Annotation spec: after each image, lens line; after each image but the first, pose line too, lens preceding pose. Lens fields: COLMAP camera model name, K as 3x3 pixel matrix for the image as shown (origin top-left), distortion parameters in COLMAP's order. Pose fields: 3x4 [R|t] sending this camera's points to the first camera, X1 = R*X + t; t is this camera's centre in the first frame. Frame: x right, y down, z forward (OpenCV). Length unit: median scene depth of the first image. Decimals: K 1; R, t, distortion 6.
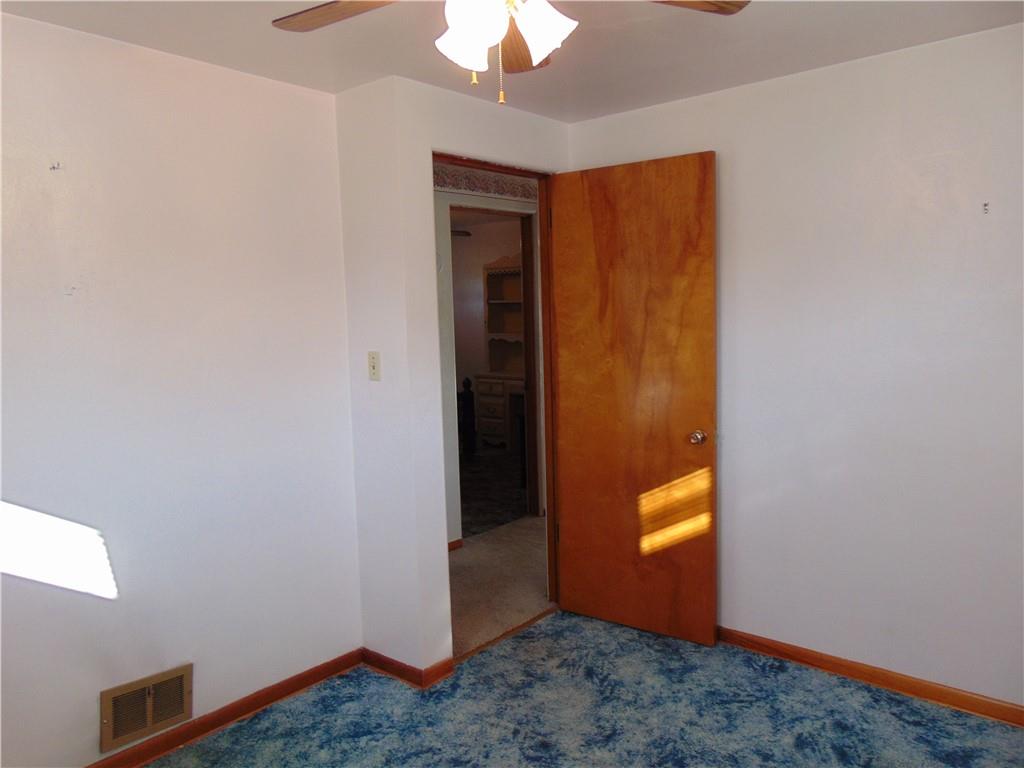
lens RADIAL K [[772.4, 0, 513.6], [0, 772.4, 387.9], [0, 0, 1]] dist [-0.009883, 0.035821]
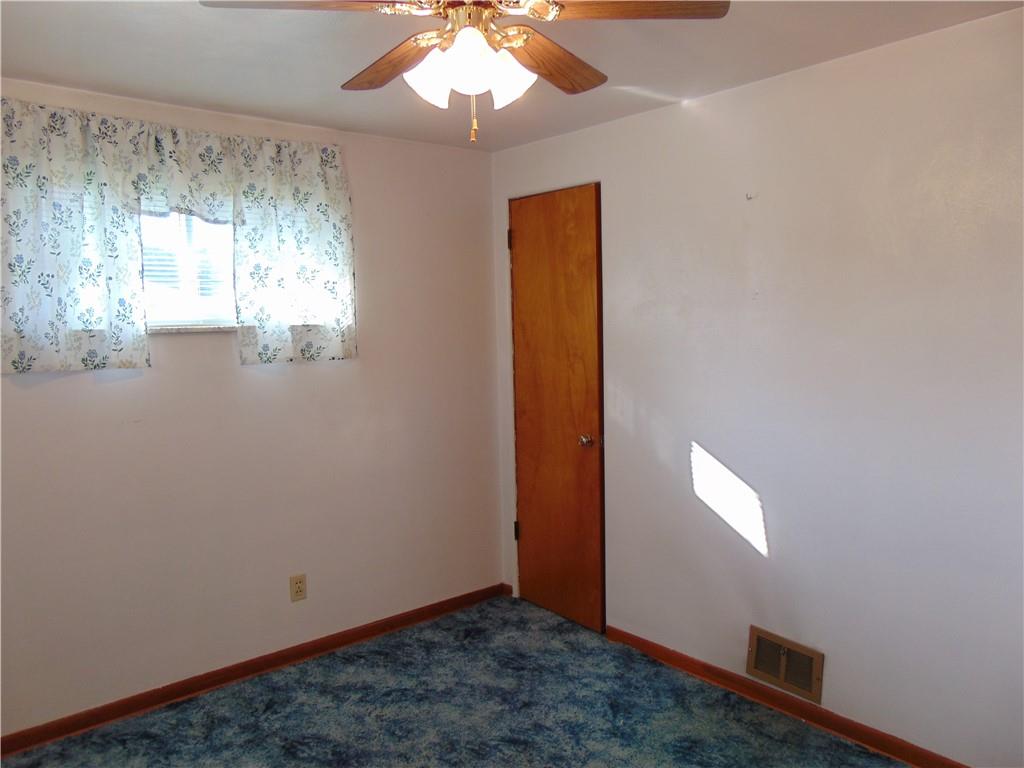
lens RADIAL K [[772.4, 0, 513.6], [0, 772.4, 387.9], [0, 0, 1]] dist [-0.009883, 0.035821]
pose [[-0.167071, 0.115165, -0.979196, 0.651500], [-0.073902, 0.988898, 0.128916, -0.101236], [0.983171, 0.093903, -0.156705, 0.759333]]
